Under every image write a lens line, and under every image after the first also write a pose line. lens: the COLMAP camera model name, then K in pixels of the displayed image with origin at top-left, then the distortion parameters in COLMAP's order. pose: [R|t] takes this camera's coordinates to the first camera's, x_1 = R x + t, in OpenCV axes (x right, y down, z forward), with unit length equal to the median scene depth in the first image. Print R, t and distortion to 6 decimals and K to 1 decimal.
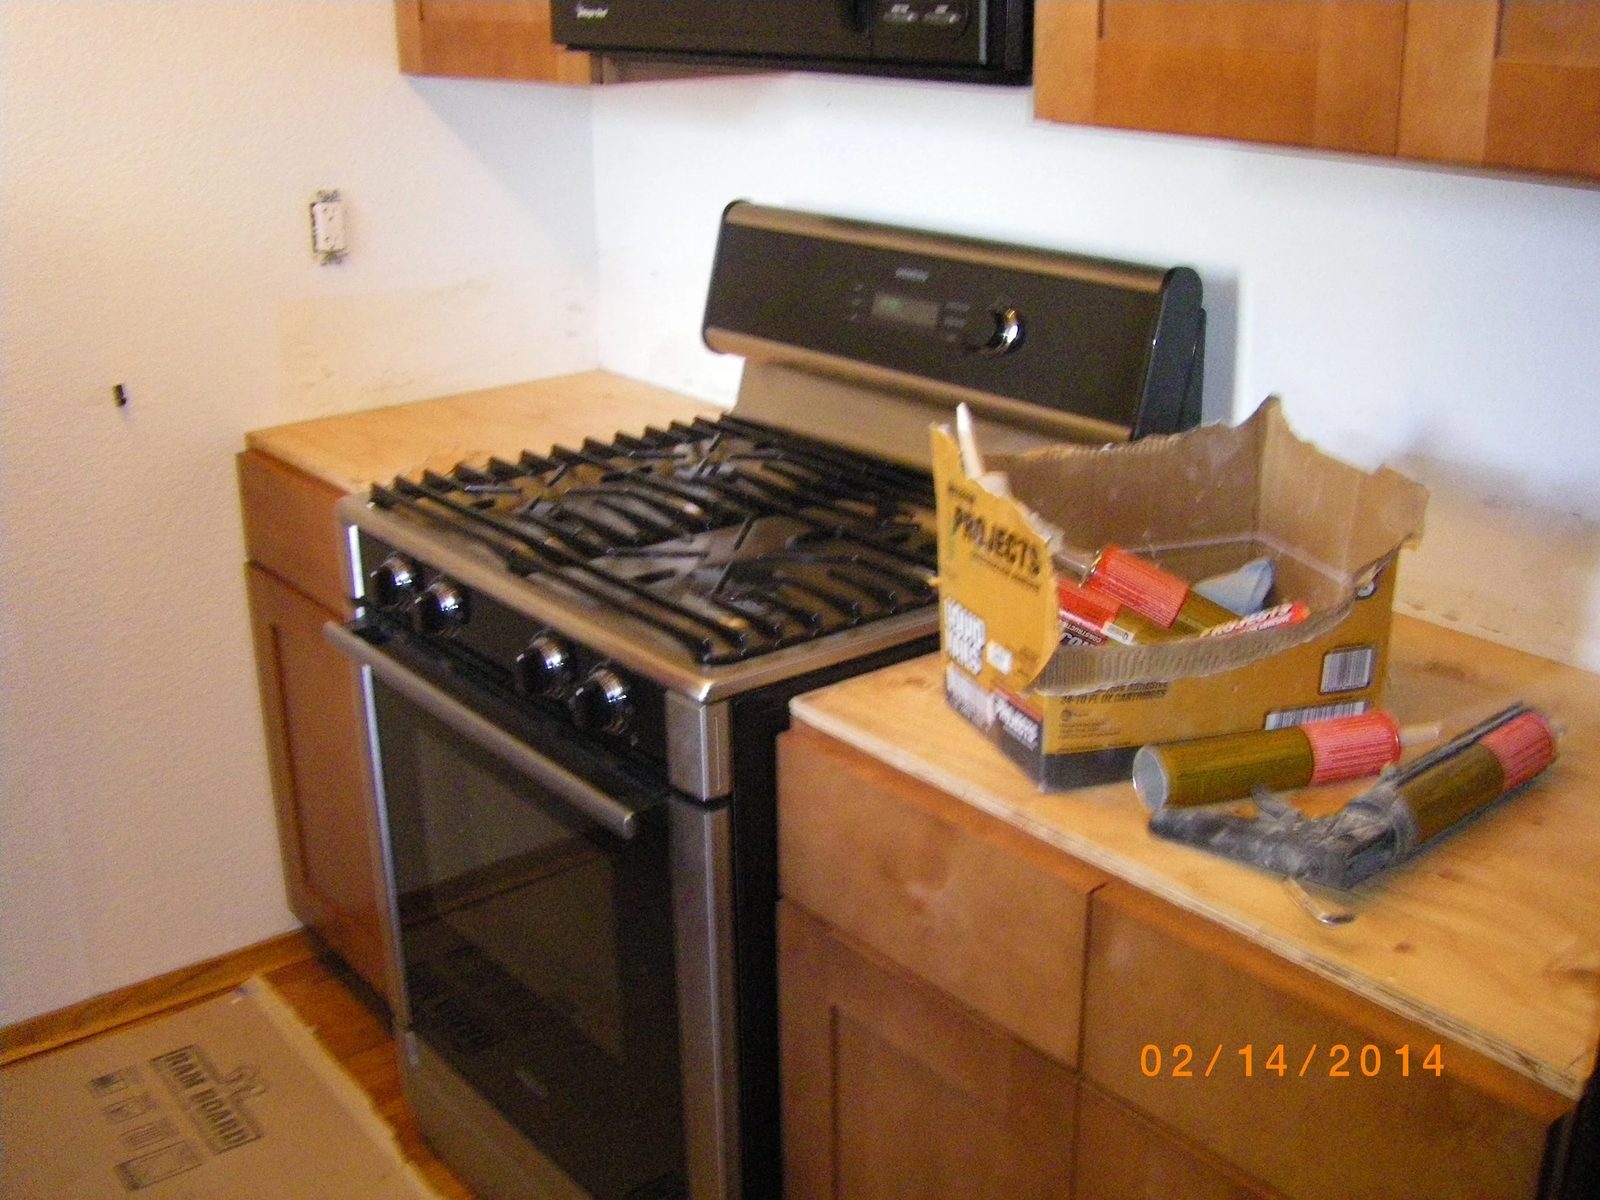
lens RADIAL K [[1779.2, 0, 798.1], [0, 1779.2, 596.1], [0, 0, 1]] dist [-0.161508, 0.000000]
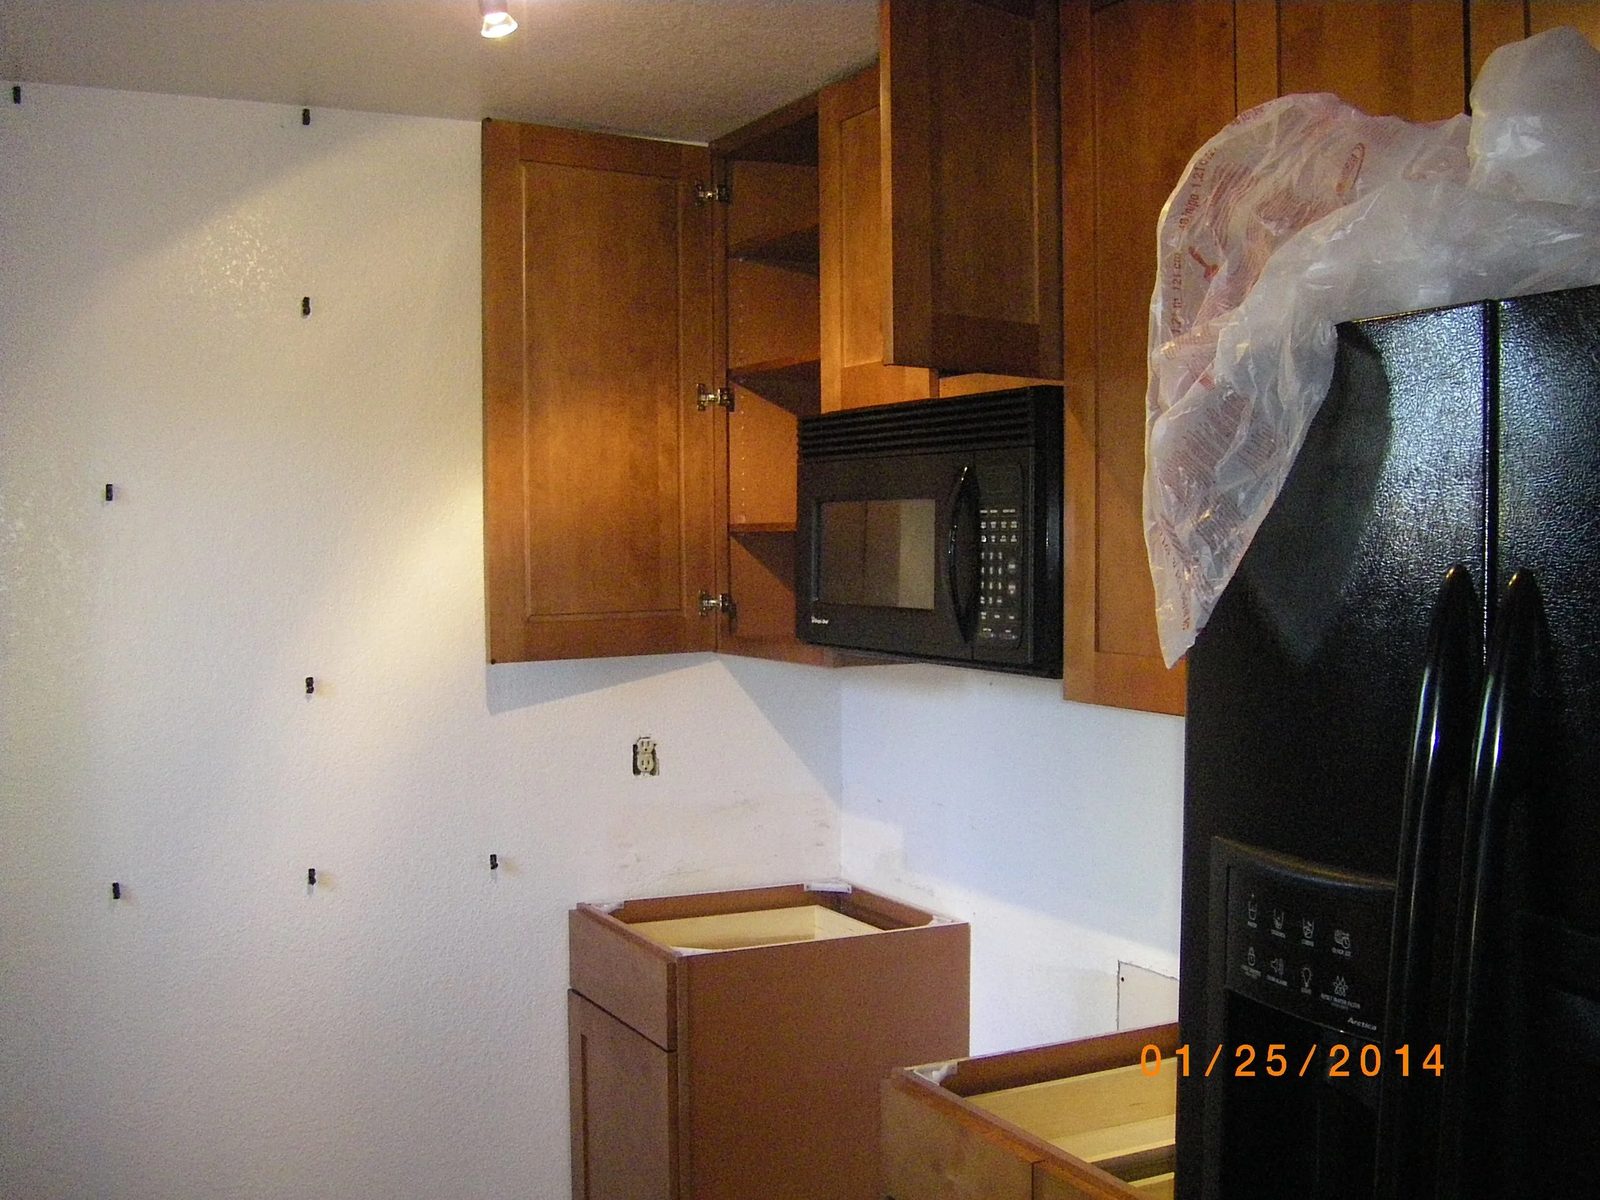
lens RADIAL K [[1779.2, 0, 801.1], [0, 1779.2, 603.8], [0, 0, 1]] dist [-0.161508, 0.000000]
pose [[0.980130, 0.016678, -0.197655, 0.170771], [-0.075695, 0.952499, -0.294986, 0.108874], [0.183346, 0.304086, 0.934835, -0.454661]]
